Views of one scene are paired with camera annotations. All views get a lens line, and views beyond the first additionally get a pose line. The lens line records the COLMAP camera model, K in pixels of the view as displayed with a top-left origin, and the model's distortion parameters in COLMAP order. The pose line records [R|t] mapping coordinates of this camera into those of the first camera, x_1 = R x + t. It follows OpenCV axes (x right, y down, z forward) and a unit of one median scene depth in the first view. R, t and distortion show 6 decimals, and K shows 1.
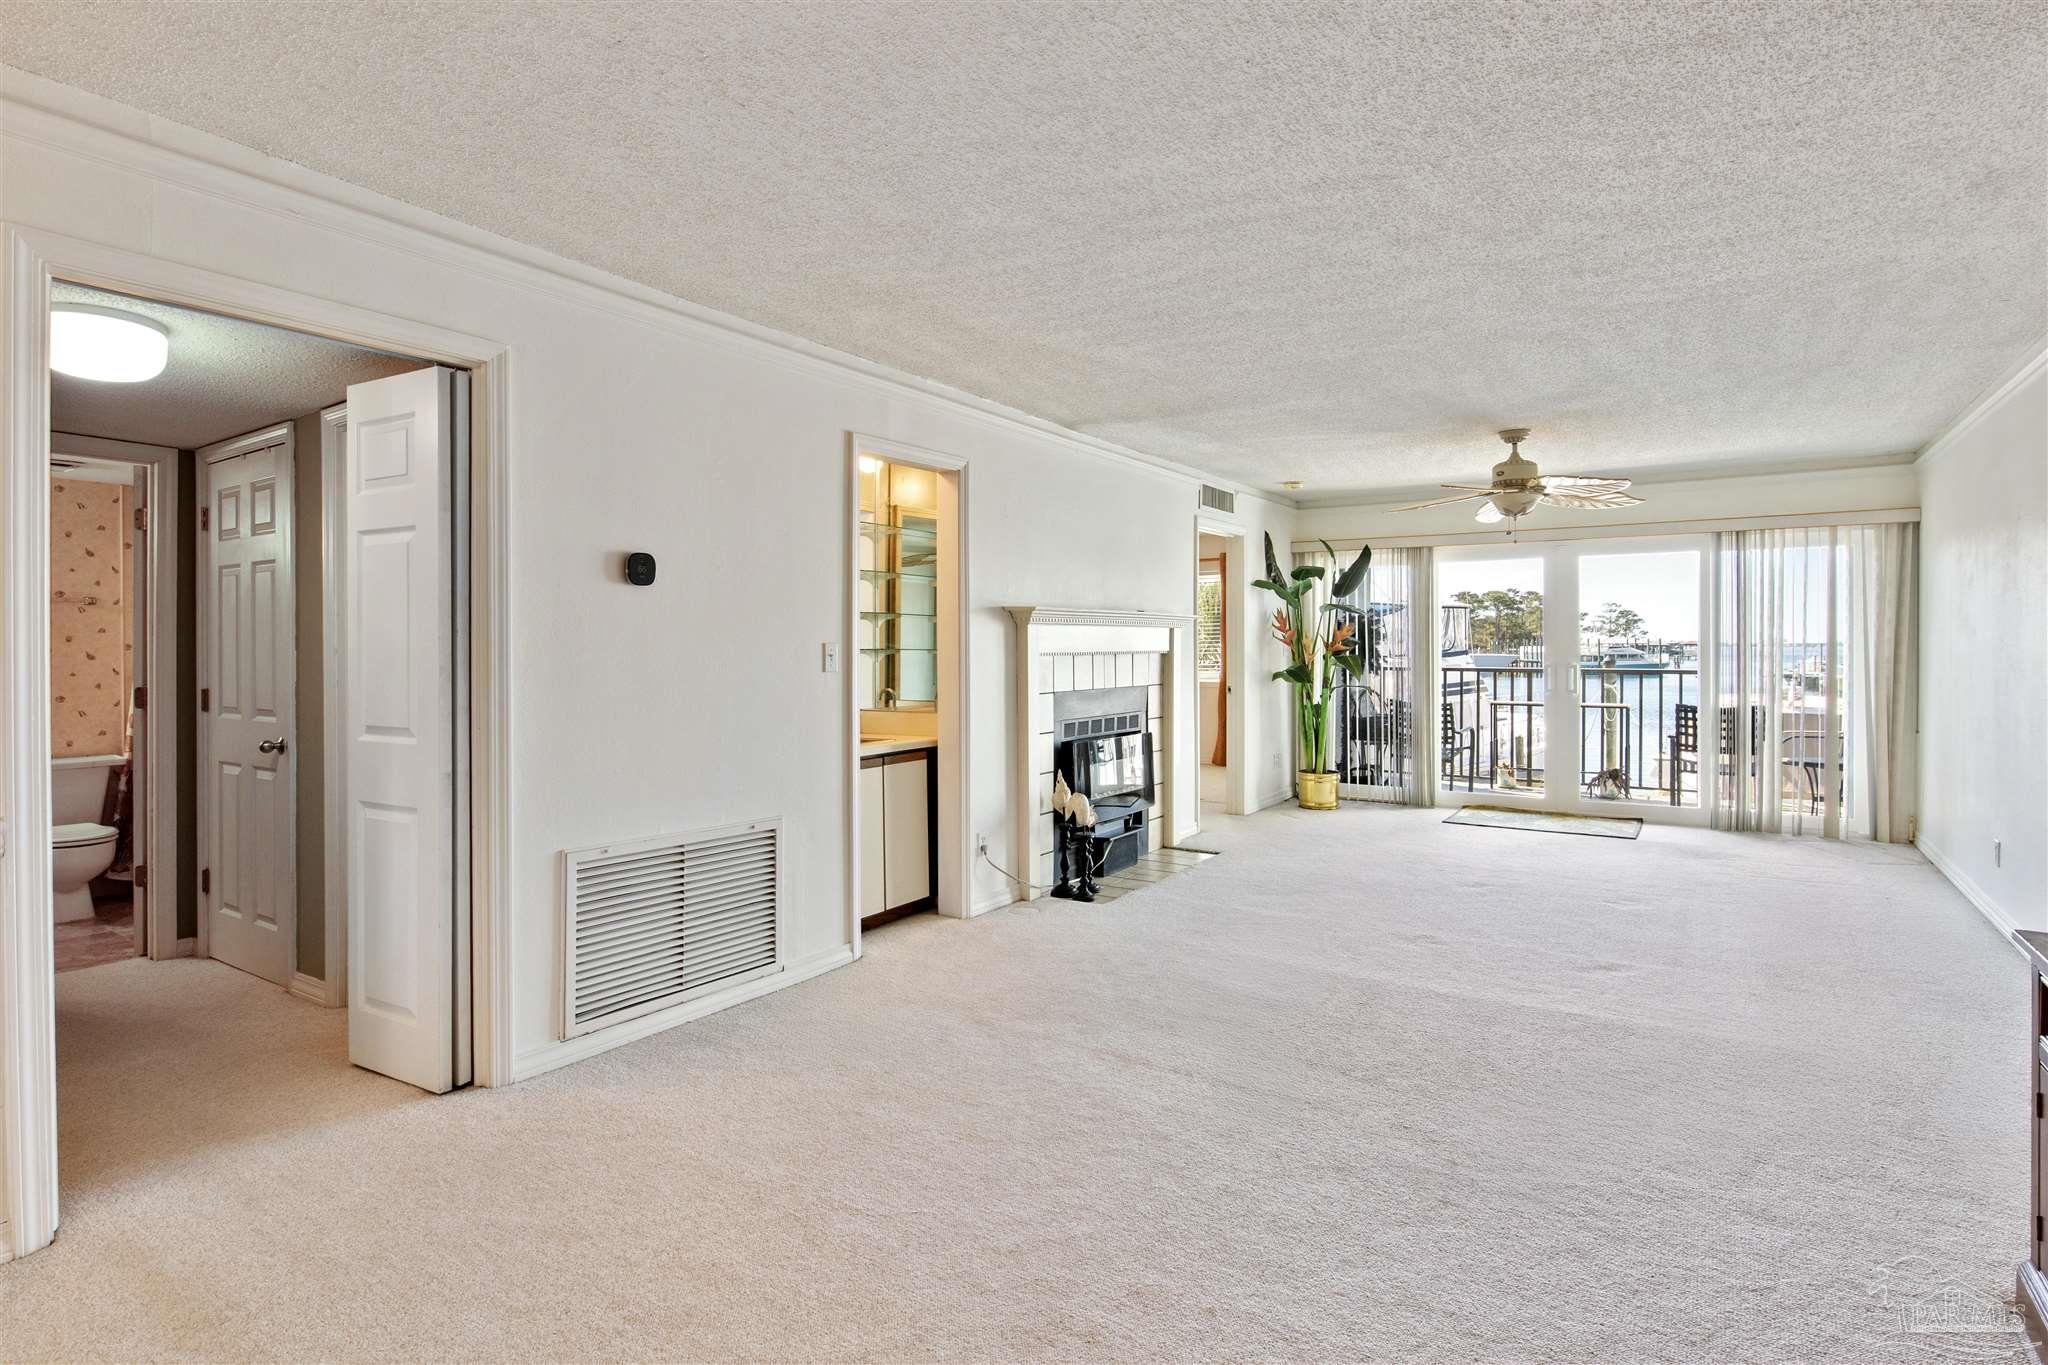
lens RADIAL K [[1031.4, 0, 1029.3], [0, 1031.4, 649.0], [0, 0, 1]] dist [-0.006640, -0.000247]
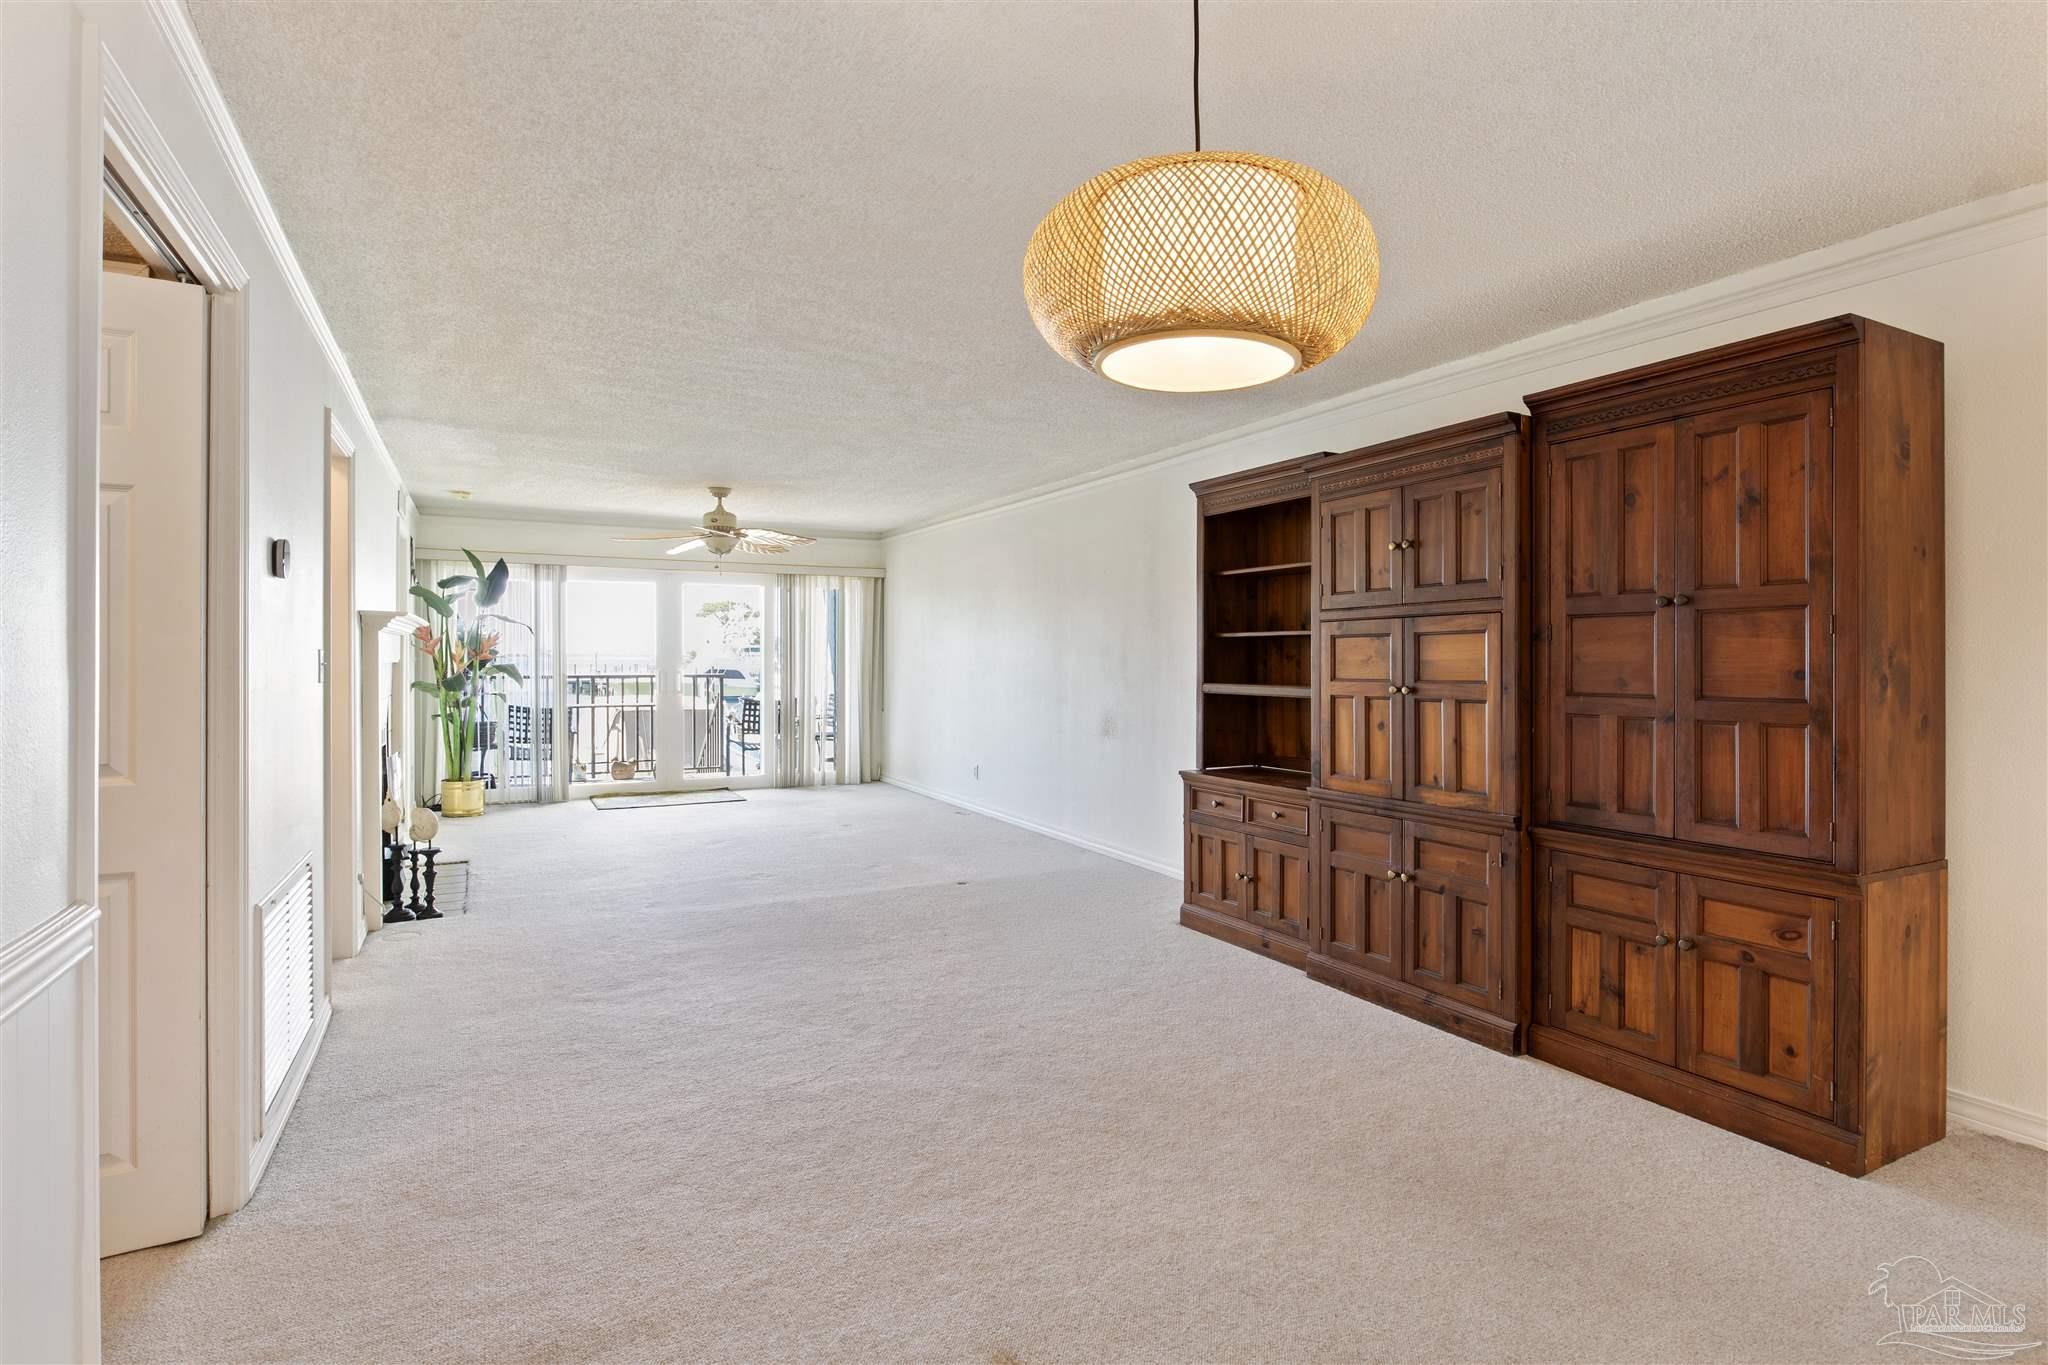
lens RADIAL K [[1031.4, 0, 1029.3], [0, 1031.4, 649.0], [0, 0, 1]] dist [-0.006640, -0.000247]
pose [[0.477146, 0.007785, 0.878789, -0.476025], [0.001235, 0.999954, -0.009529, 0.002170], [-0.878823, 0.005632, 0.477115, 0.045549]]
